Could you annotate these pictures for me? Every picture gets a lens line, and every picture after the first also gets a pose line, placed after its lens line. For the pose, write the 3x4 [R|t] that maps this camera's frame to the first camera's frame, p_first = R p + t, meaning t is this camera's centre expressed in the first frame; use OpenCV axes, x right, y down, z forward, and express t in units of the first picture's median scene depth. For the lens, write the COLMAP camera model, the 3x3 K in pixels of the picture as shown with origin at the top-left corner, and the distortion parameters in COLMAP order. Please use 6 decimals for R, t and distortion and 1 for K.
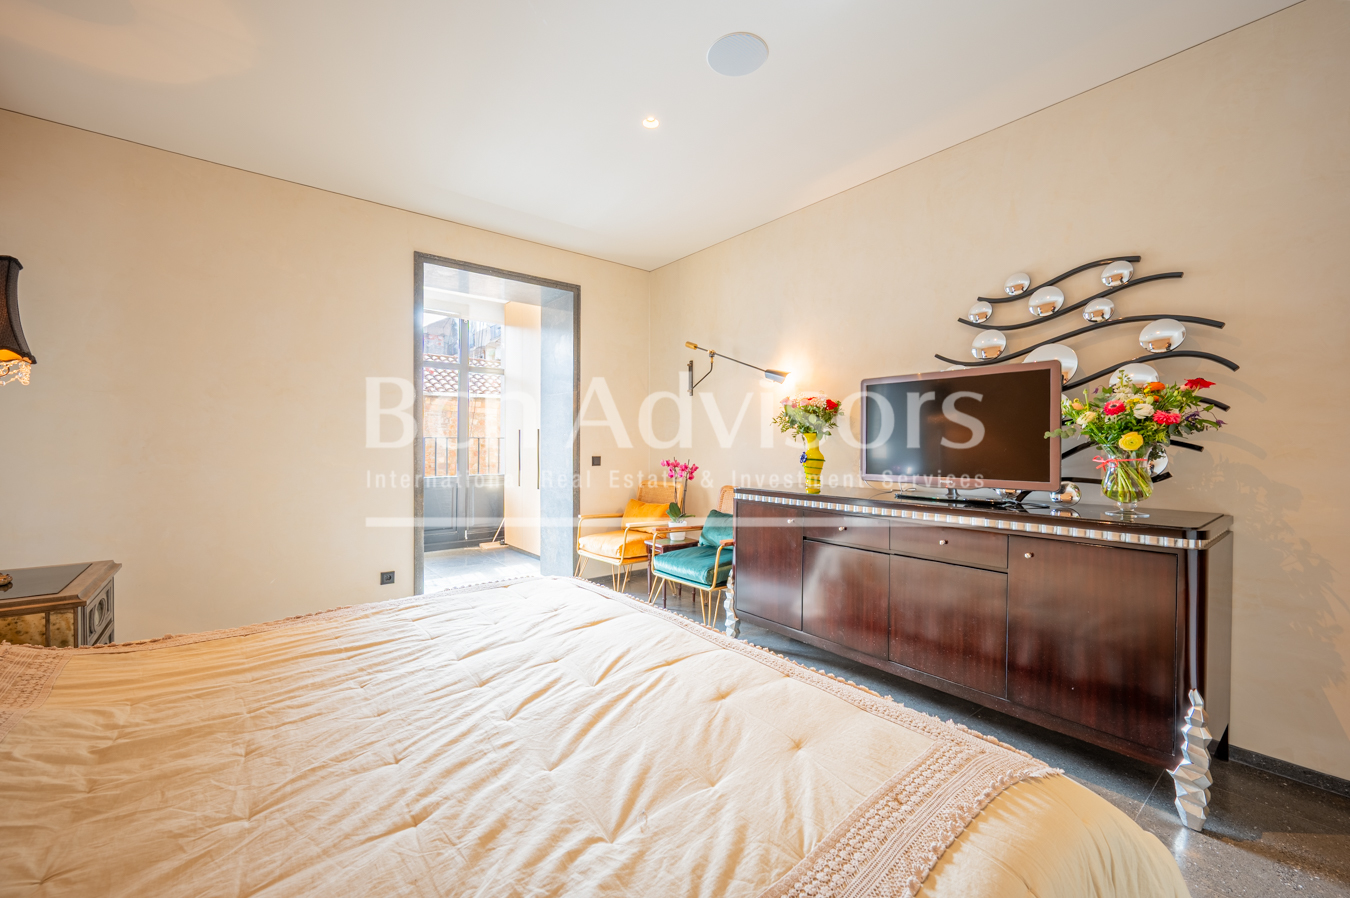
lens RADIAL K [[539.9, 0, 674.9], [0, 539.9, 447.7], [0, 0, 1]] dist [-0.035810, 0.000002]
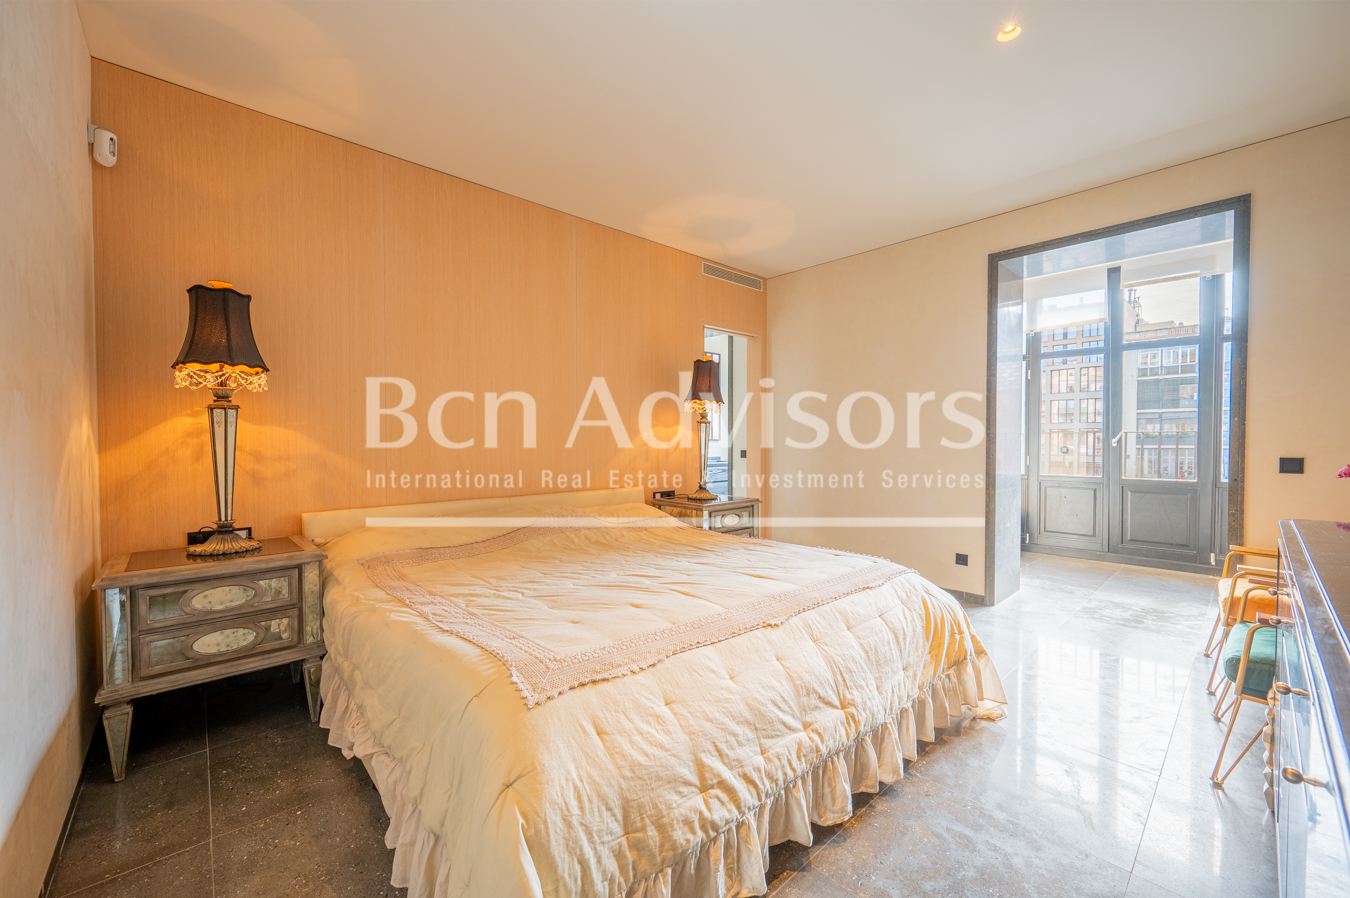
lens RADIAL K [[532.7, 0, 678.2], [0, 532.7, 447.4], [0, 0, 1]] dist [-0.000076, -0.000119]
pose [[0.057805, 0.011863, -0.998257, 1.195178], [-0.000207, 0.999930, 0.011871, -0.007532], [0.998328, -0.000480, 0.057803, 0.764309]]
